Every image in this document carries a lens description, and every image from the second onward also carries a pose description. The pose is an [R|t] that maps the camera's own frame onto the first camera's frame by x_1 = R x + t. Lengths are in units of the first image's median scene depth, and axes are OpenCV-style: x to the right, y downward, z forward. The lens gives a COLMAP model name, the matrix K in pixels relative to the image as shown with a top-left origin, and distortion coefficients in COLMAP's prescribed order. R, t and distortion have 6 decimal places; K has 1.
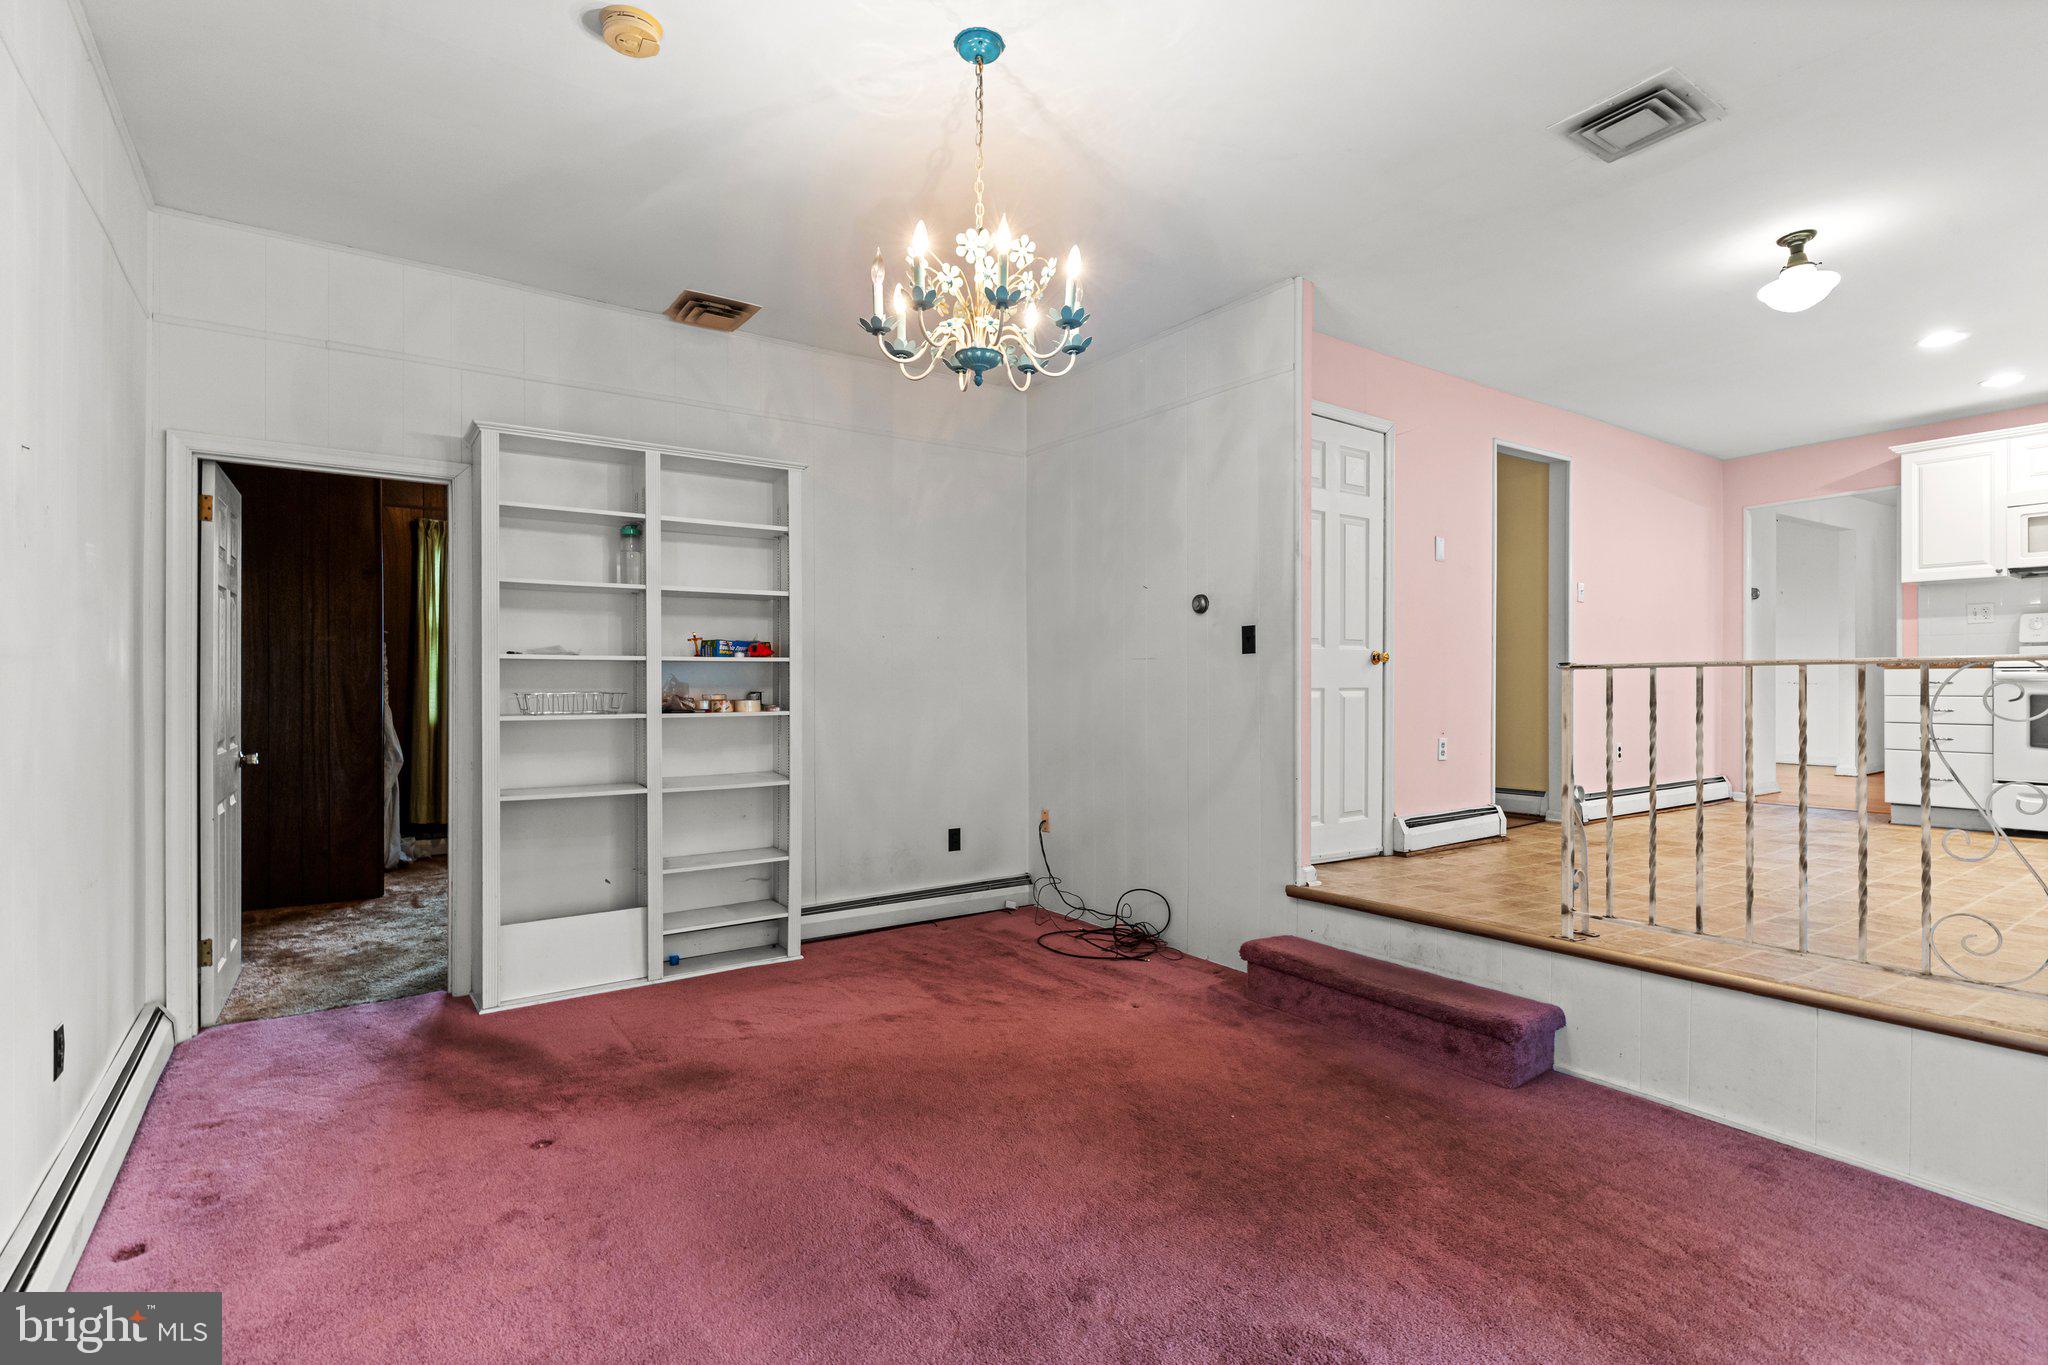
lens RADIAL K [[975.7, 0, 1028.9], [0, 975.7, 681.2], [0, 0, 1]] dist [-0.003235, 0.002824]
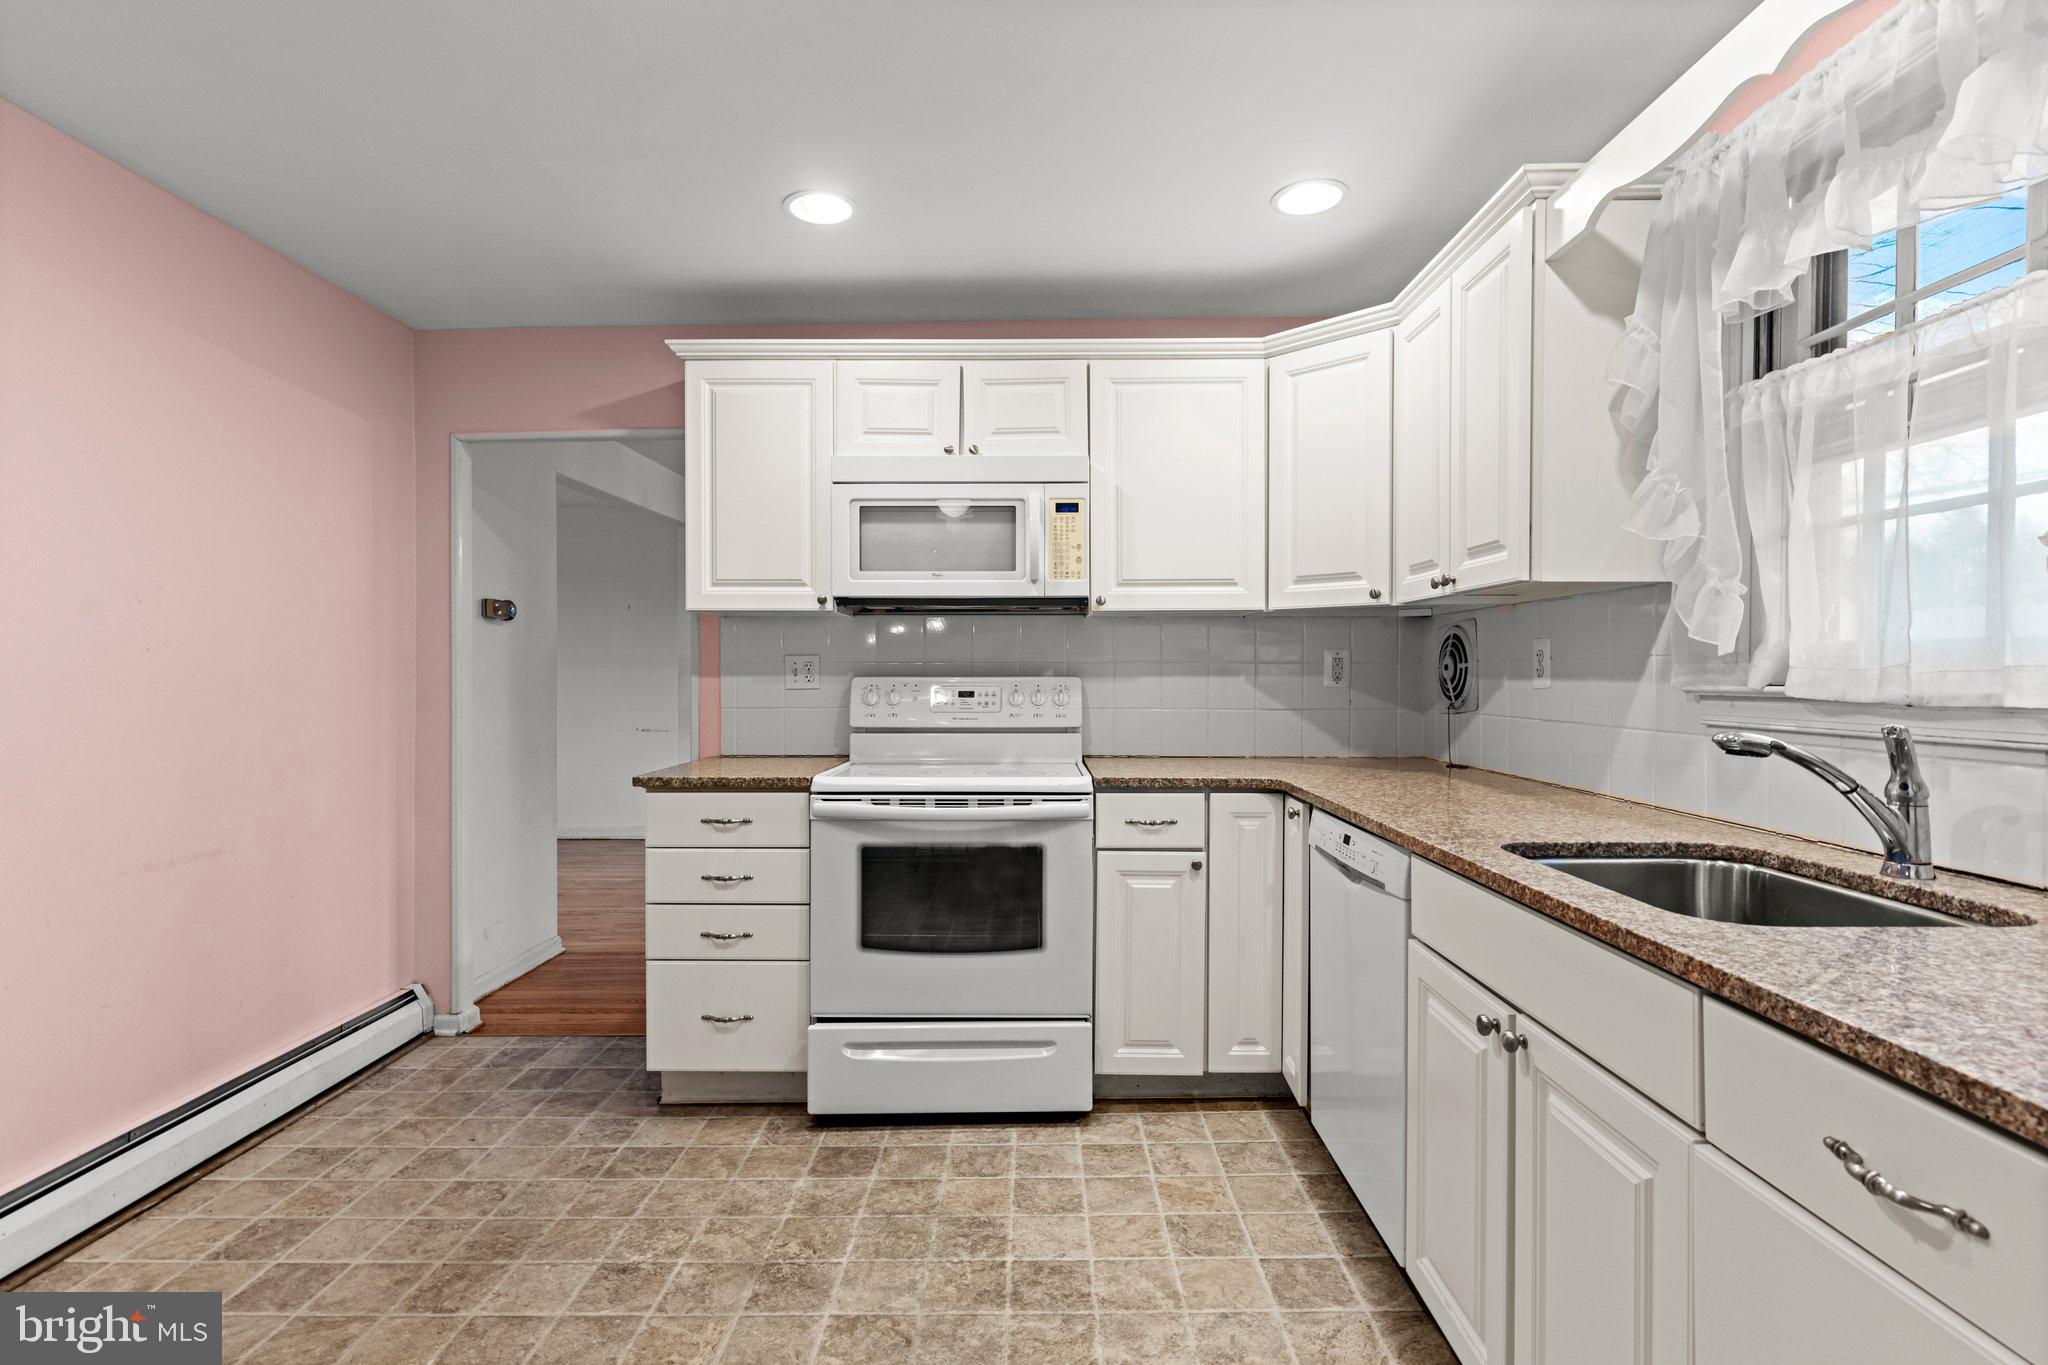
lens RADIAL K [[975.7, 0, 1021.2], [0, 975.7, 675.9], [0, 0, 1]] dist [-0.003235, 0.002824]
pose [[0.586895, -0.008352, 0.809620, 0.604971], [-0.001126, 0.999937, 0.011132, -0.075527], [-0.809662, -0.007445, 0.586849, 0.577295]]
